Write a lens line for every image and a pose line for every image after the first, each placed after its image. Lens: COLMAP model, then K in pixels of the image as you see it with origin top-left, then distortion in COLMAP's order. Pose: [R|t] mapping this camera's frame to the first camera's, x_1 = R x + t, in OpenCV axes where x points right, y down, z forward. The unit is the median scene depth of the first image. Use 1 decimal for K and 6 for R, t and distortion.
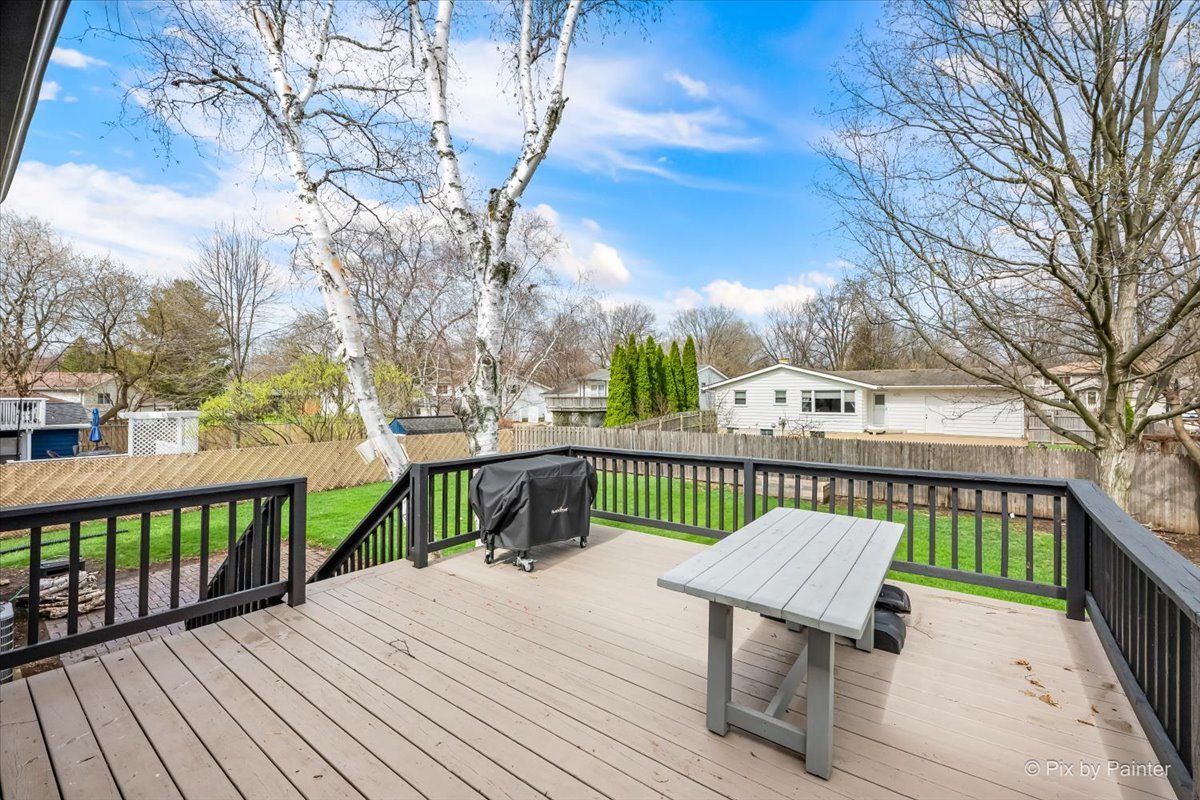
lens RADIAL K [[482.0, 0, 602.5], [0, 482.0, 395.5], [0, 0, 1]] dist [0.003032, 0.000028]
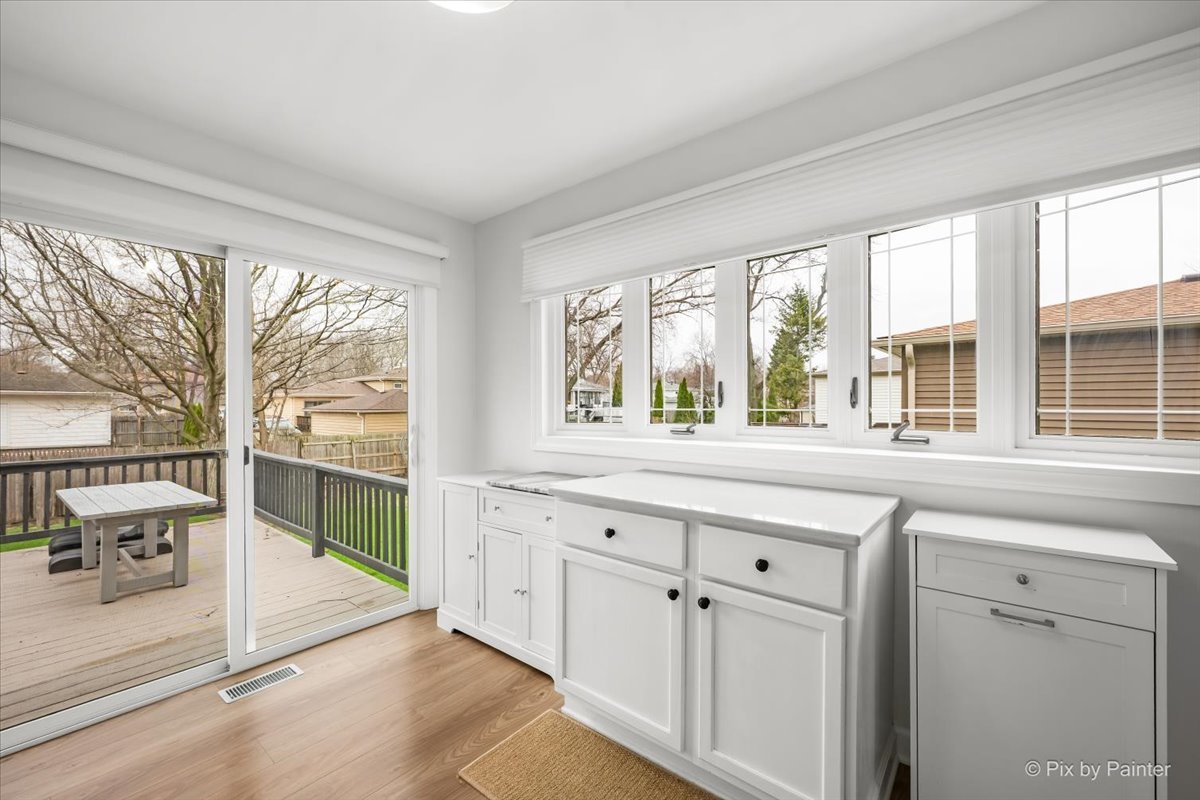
lens RADIAL K [[482.0, 0, 591.2], [0, 482.0, 405.5], [0, 0, 1]] dist [0.003032, 0.000028]
pose [[0.043509, -0.006132, 0.999034, -0.181059], [-0.004789, 0.999968, 0.006346, -0.003399], [-0.999042, -0.005060, 0.043479, -0.100710]]
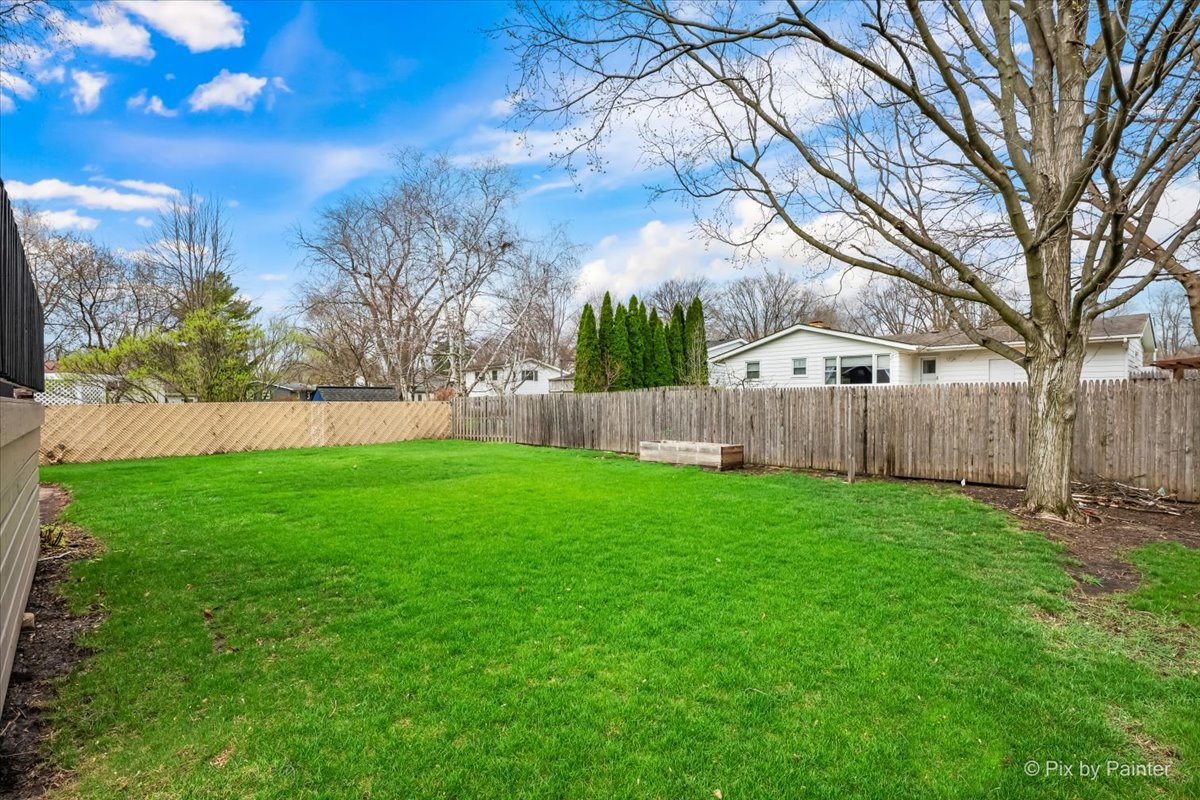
lens RADIAL K [[545.3, 0, 596.9], [0, 545.3, 407.1], [0, 0, 1]] dist [0.003426, 0.000783]
pose [[0.985038, -0.001696, -0.172330, 0.317817], [0.004509, 0.999863, 0.015938, 0.085362], [0.172279, -0.016477, 0.984910, 0.100790]]
